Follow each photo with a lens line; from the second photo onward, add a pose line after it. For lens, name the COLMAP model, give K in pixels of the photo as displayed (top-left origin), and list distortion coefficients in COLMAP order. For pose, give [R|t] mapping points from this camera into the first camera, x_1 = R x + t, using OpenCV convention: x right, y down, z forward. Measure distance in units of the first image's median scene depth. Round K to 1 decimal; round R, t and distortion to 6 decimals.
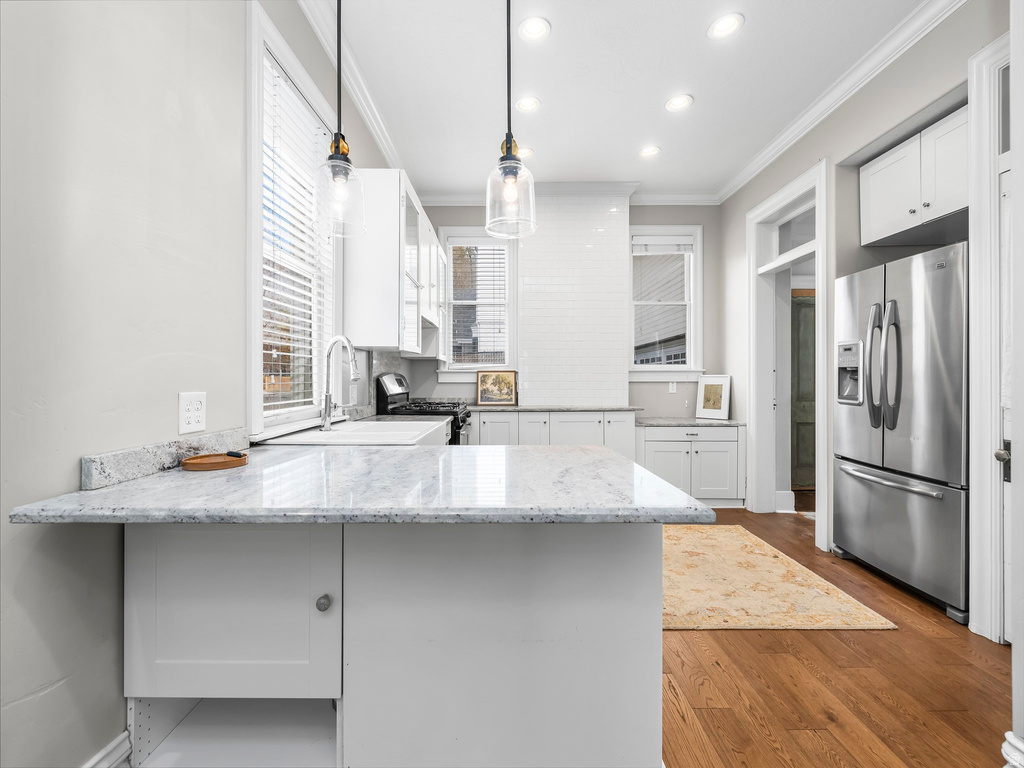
lens RADIAL K [[432.8, 0, 508.6], [0, 432.8, 381.2], [0, 0, 1]] dist [-0.002814, 0.000654]
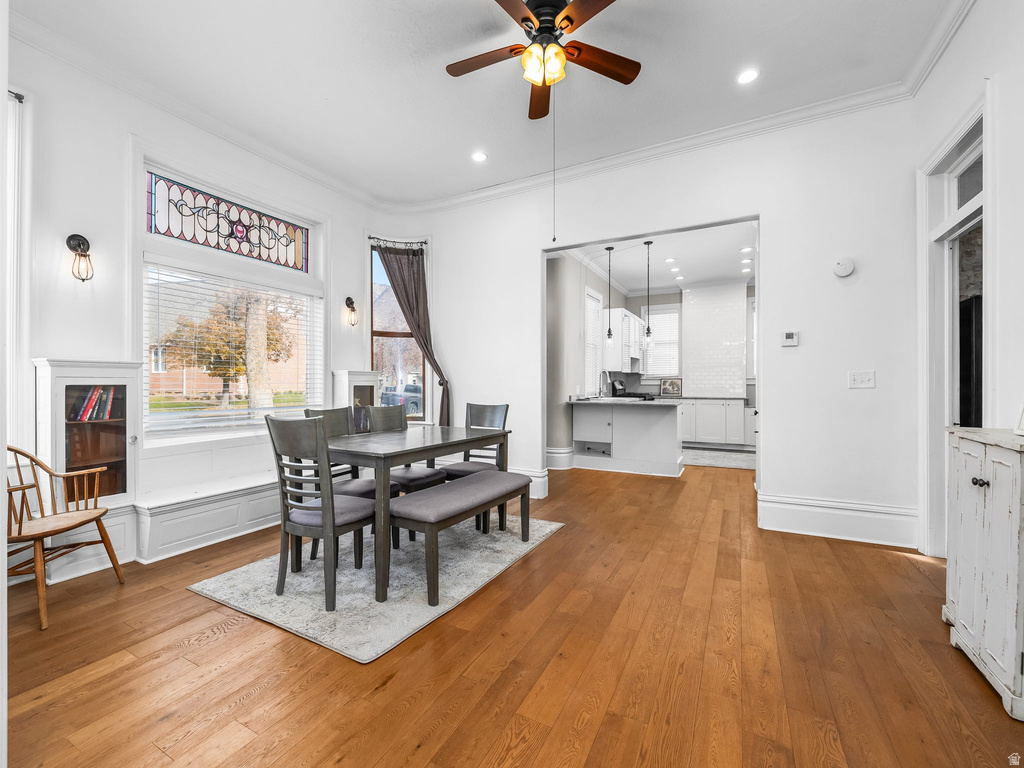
lens RADIAL K [[432.8, 0, 508.5], [0, 432.8, 384.8], [0, 0, 1]] dist [-0.002814, 0.000654]
pose [[0.881781, 0.002953, -0.471649, 0.372497], [-0.004891, 0.999984, -0.002883, 0.019940], [0.471633, 0.004849, 0.881782, -1.607952]]
